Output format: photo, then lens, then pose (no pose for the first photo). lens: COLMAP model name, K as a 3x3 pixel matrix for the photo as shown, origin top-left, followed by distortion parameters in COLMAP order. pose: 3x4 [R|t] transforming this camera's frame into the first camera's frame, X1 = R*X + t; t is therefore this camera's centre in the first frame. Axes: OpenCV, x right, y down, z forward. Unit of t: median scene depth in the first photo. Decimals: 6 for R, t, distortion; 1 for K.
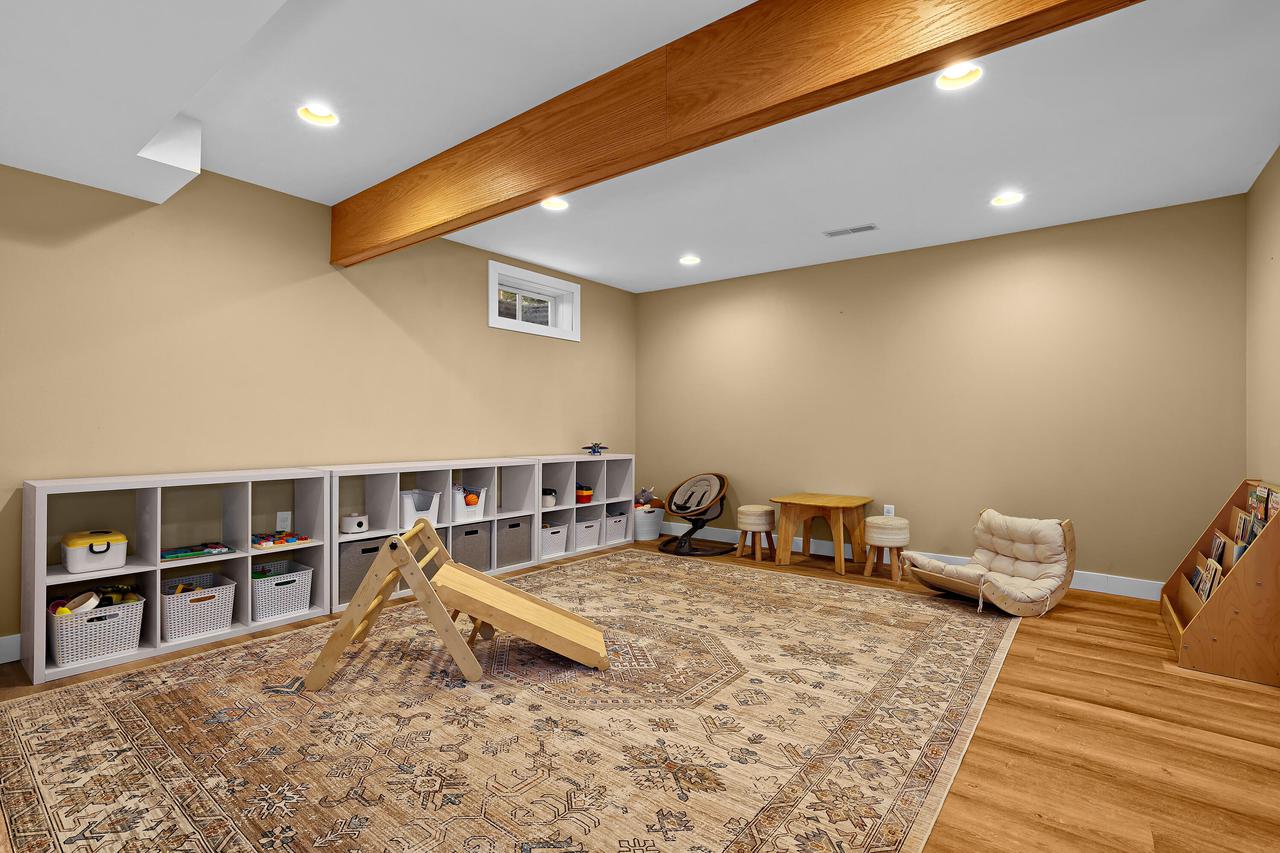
lens RADIAL K [[597.6, 0, 638.2], [0, 597.6, 426.2], [0, 0, 1]] dist [0.000278, -0.000032]
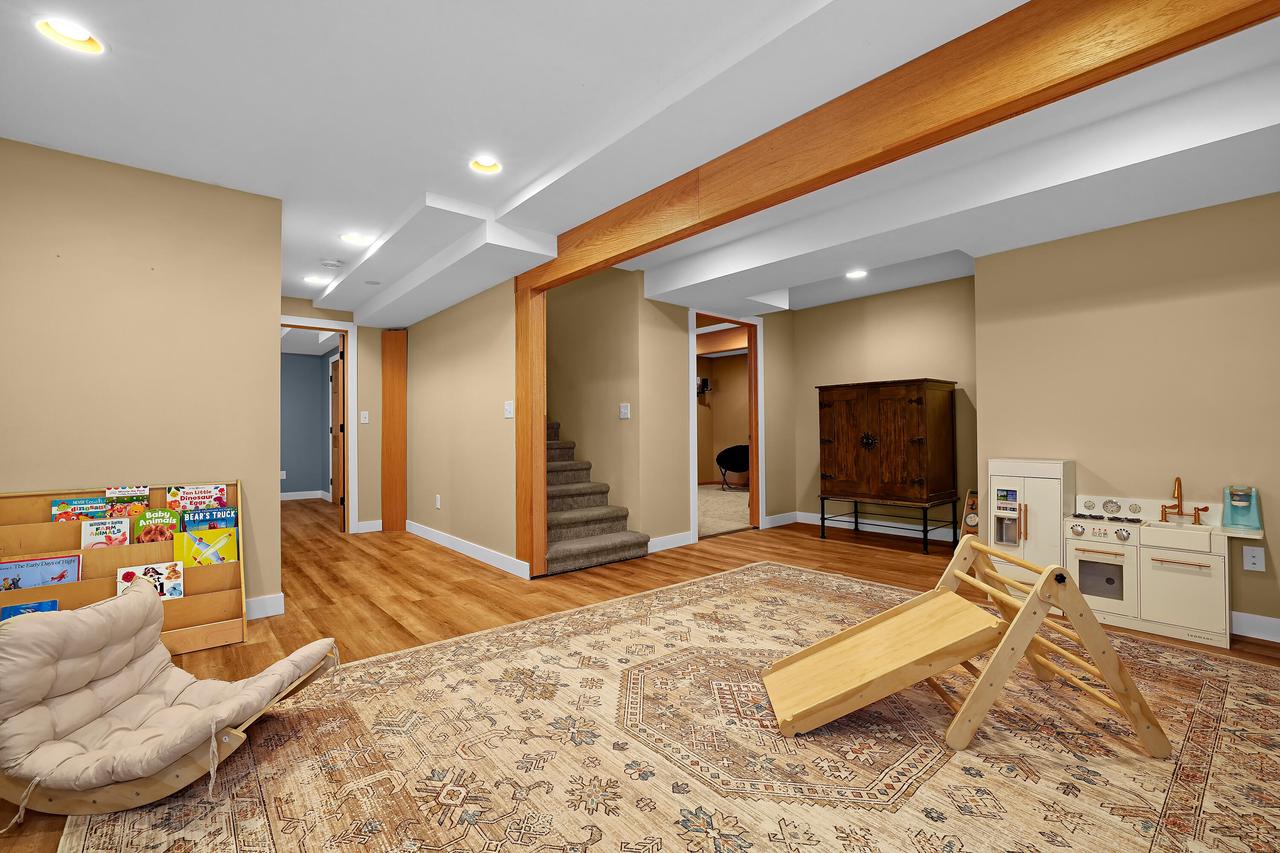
lens RADIAL K [[552.8, 0, 641.3], [0, 552.8, 428.0], [0, 0, 1]] dist [-0.001762, 0.000313]
pose [[-0.979832, 0.000969, 0.199822, -0.036417], [-0.000718, 0.999965, -0.008368, 0.006106], [-0.199824, -0.008342, -0.979796, 1.916342]]
